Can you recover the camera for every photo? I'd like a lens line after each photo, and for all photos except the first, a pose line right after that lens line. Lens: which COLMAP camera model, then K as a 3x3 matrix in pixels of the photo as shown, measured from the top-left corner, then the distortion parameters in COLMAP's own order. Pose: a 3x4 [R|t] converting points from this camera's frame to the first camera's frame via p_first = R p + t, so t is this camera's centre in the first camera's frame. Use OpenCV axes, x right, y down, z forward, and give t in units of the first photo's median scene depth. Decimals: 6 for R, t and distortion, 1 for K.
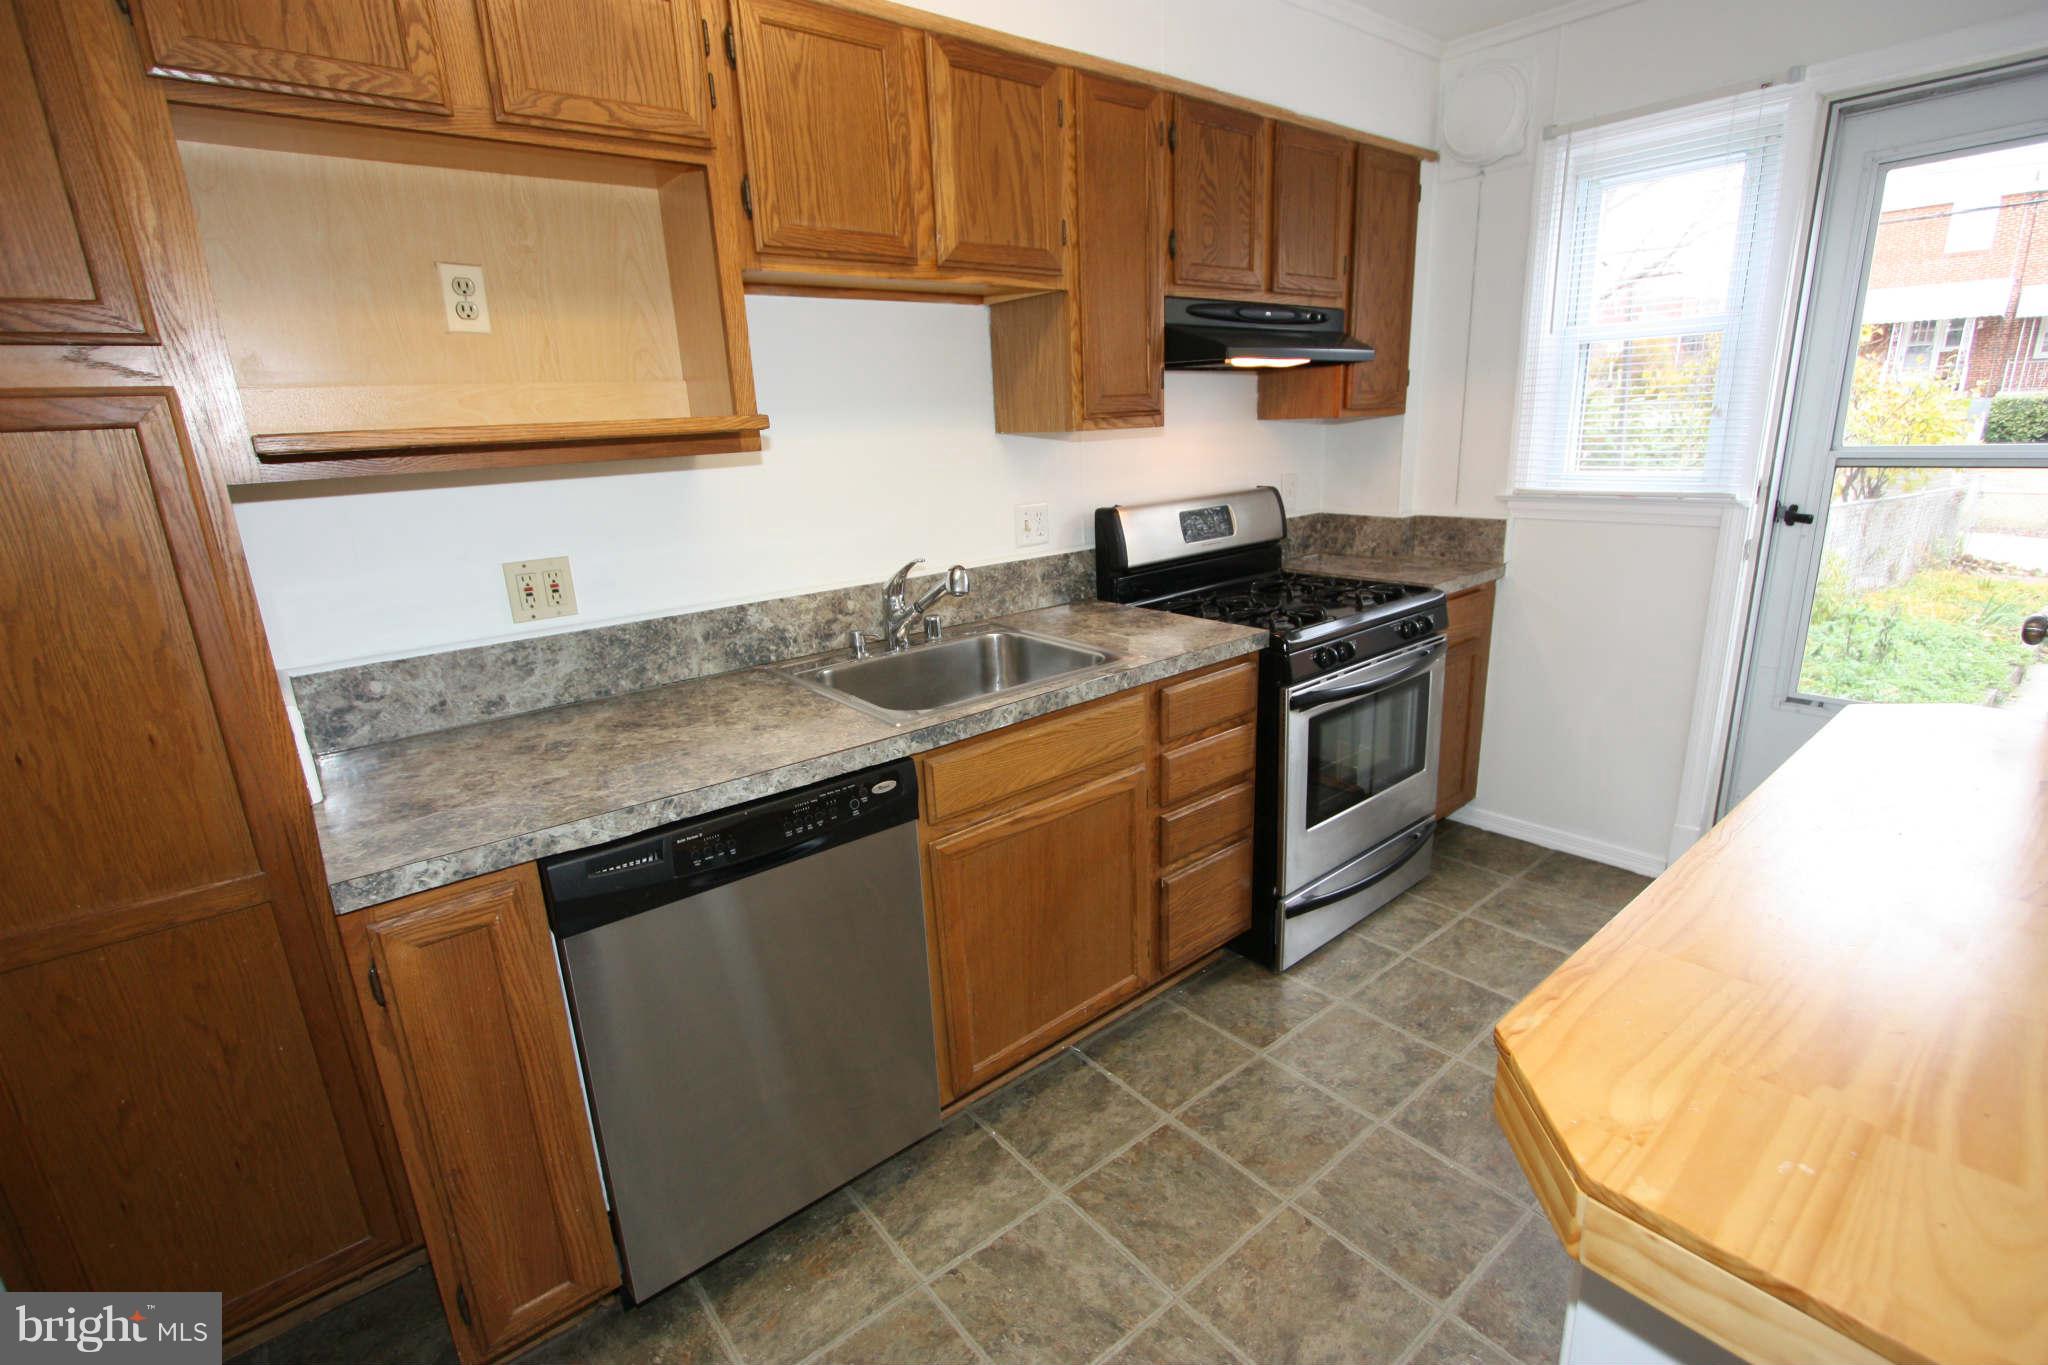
lens RADIAL K [[947.6, 0, 1027.8], [0, 947.6, 690.3], [0, 0, 1]] dist [-0.013599, 0.000505]
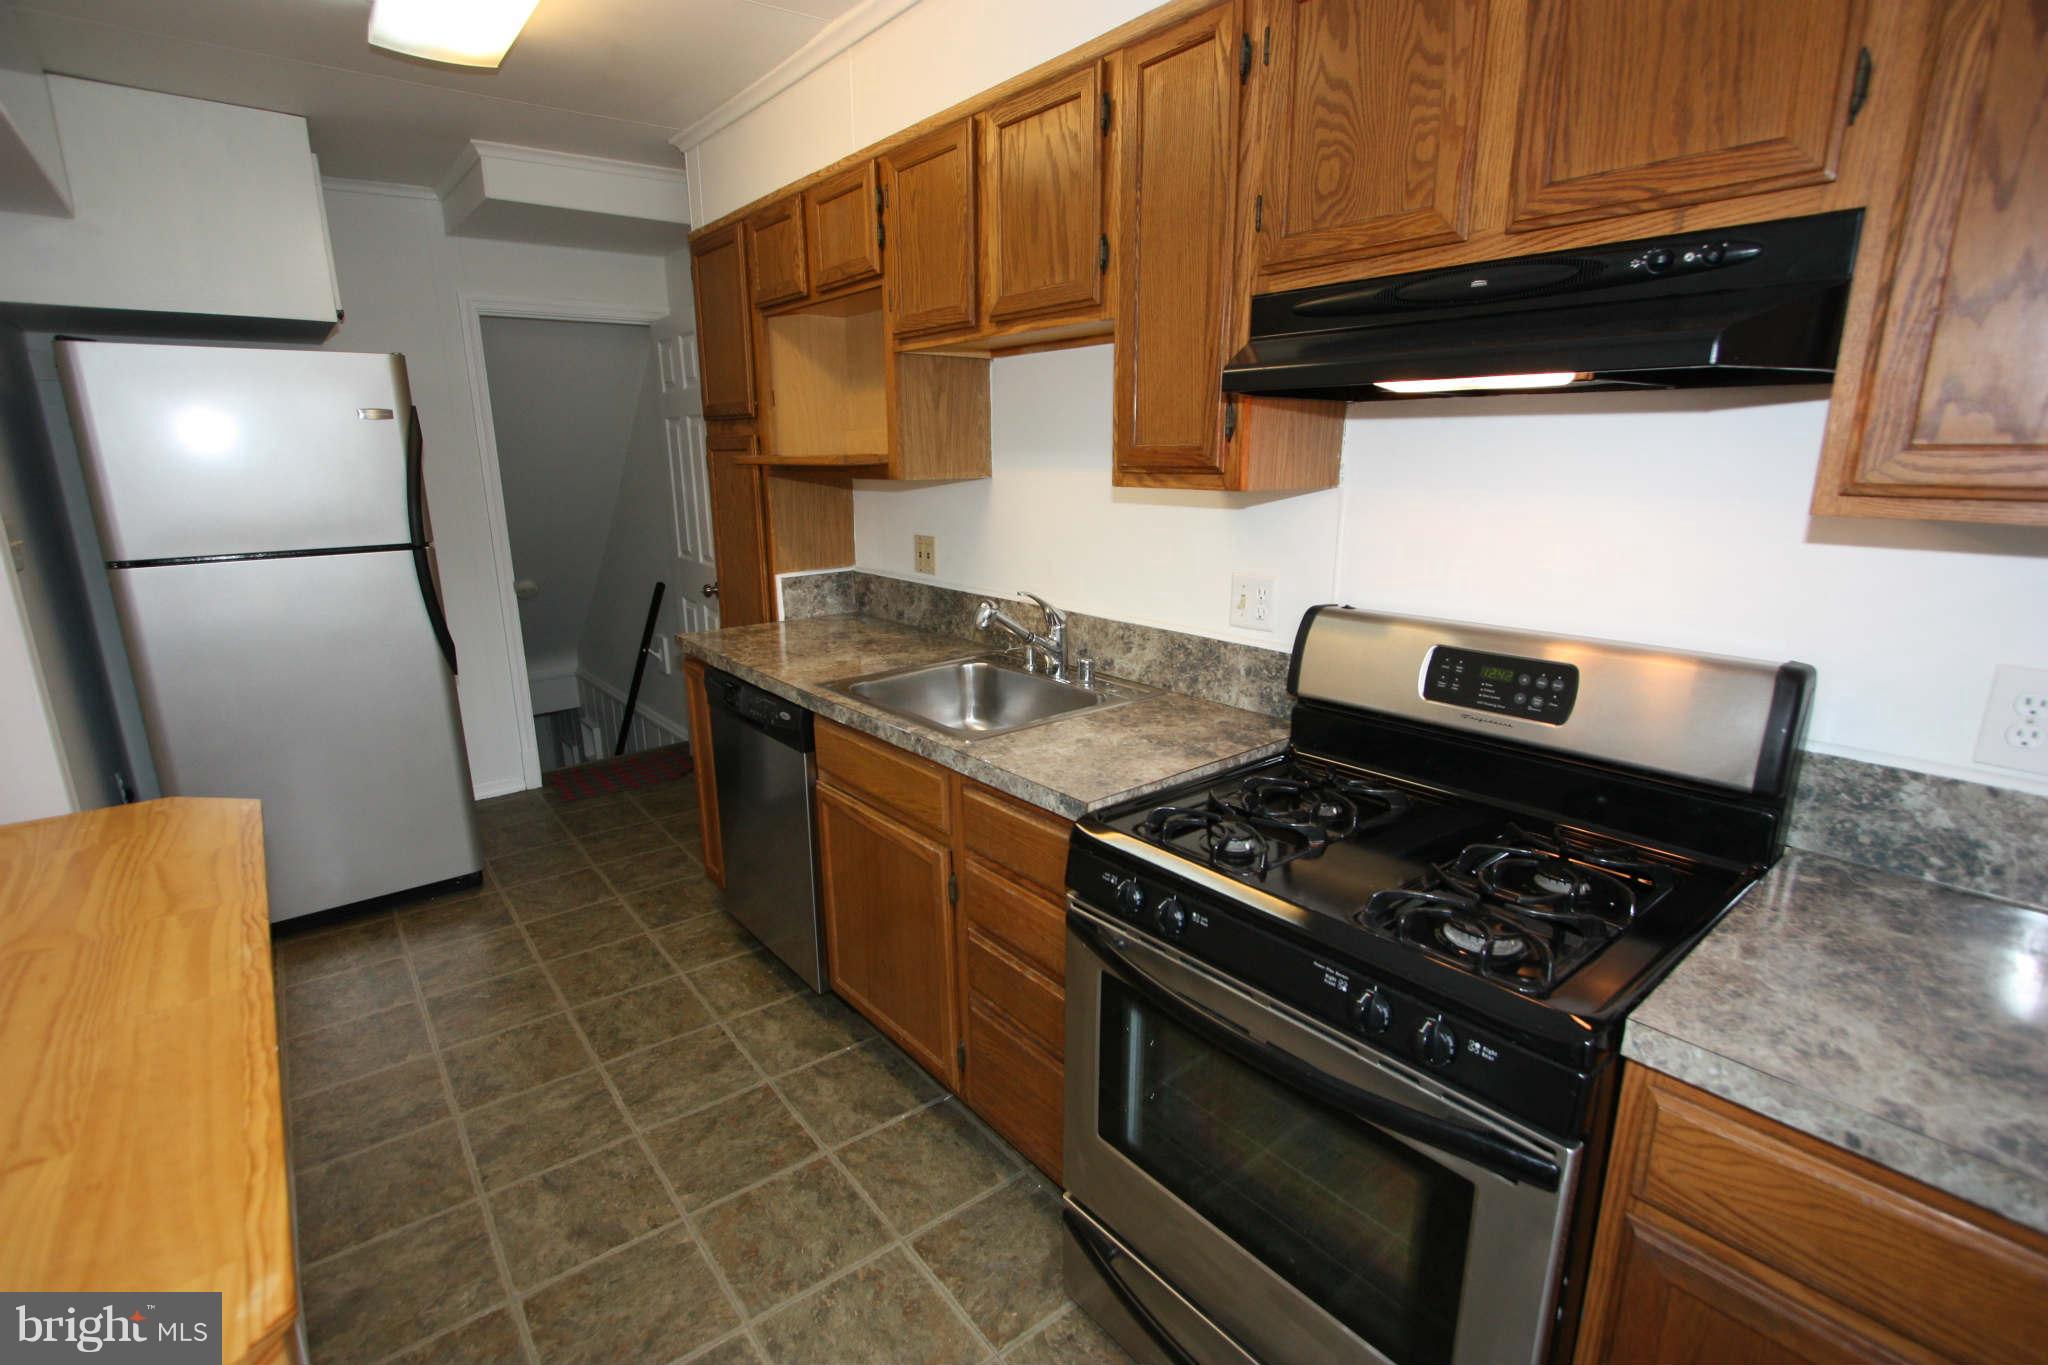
lens RADIAL K [[947.6, 0, 1027.8], [0, 947.6, 690.3], [0, 0, 1]] dist [-0.013599, 0.000505]
pose [[-0.003436, 0.286435, -0.958094, 1.078411], [-0.270523, 0.922108, 0.276647, -0.383230], [0.962707, 0.260137, 0.074319, 1.099361]]
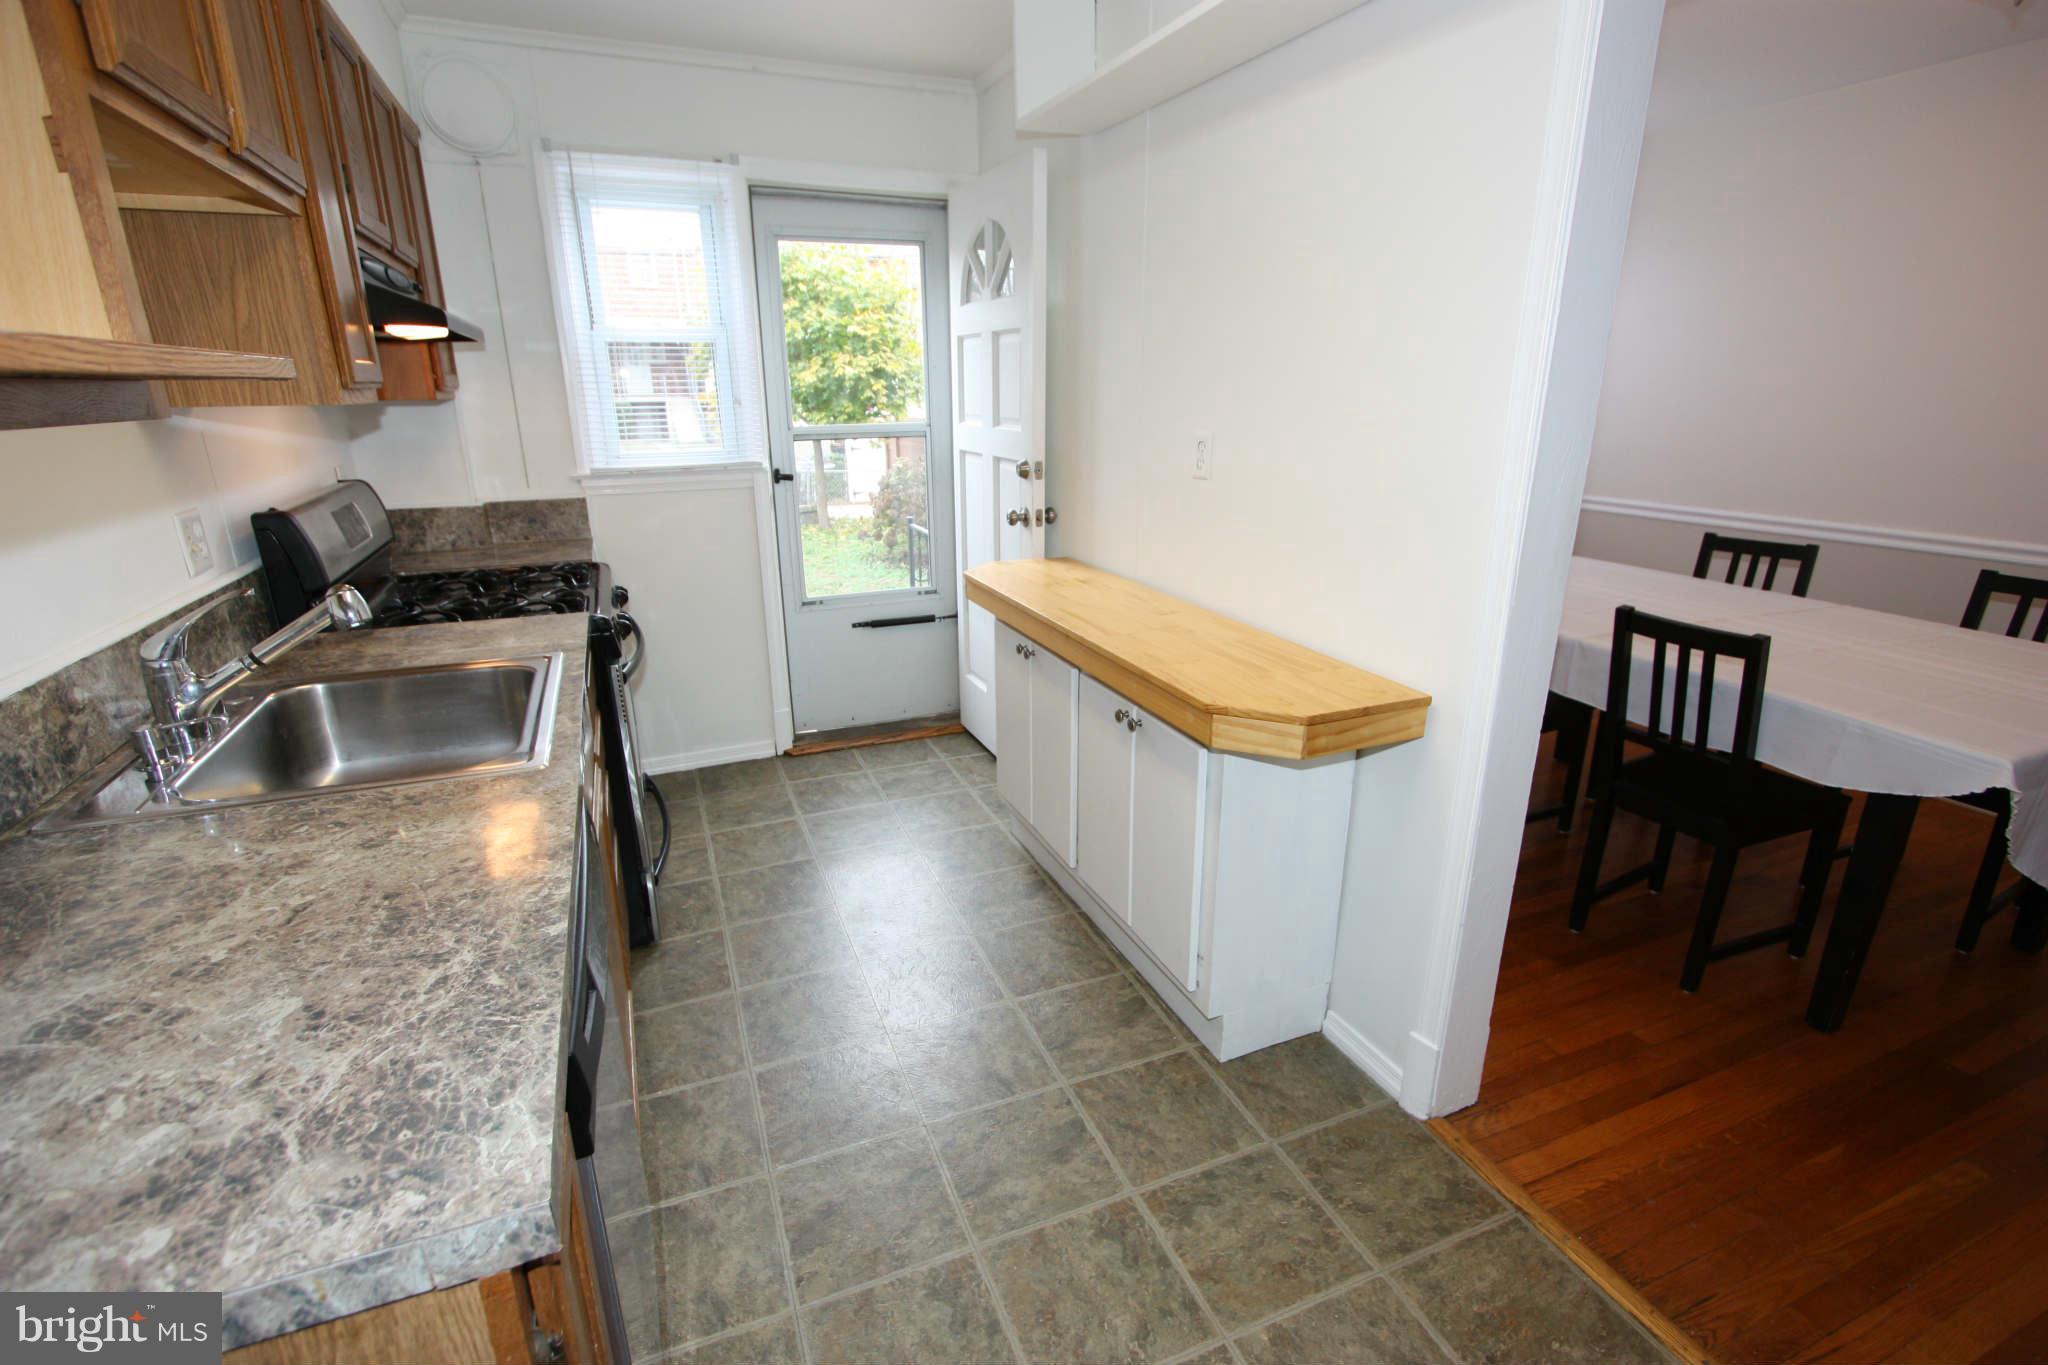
lens RADIAL K [[947.6, 0, 1027.8], [0, 947.6, 690.3], [0, 0, 1]] dist [-0.013599, 0.000505]
pose [[0.285121, -0.253361, 0.924399, -0.671306], [0.256016, 0.949522, 0.181281, -0.057758], [-0.923667, 0.184974, 0.335594, 0.321762]]
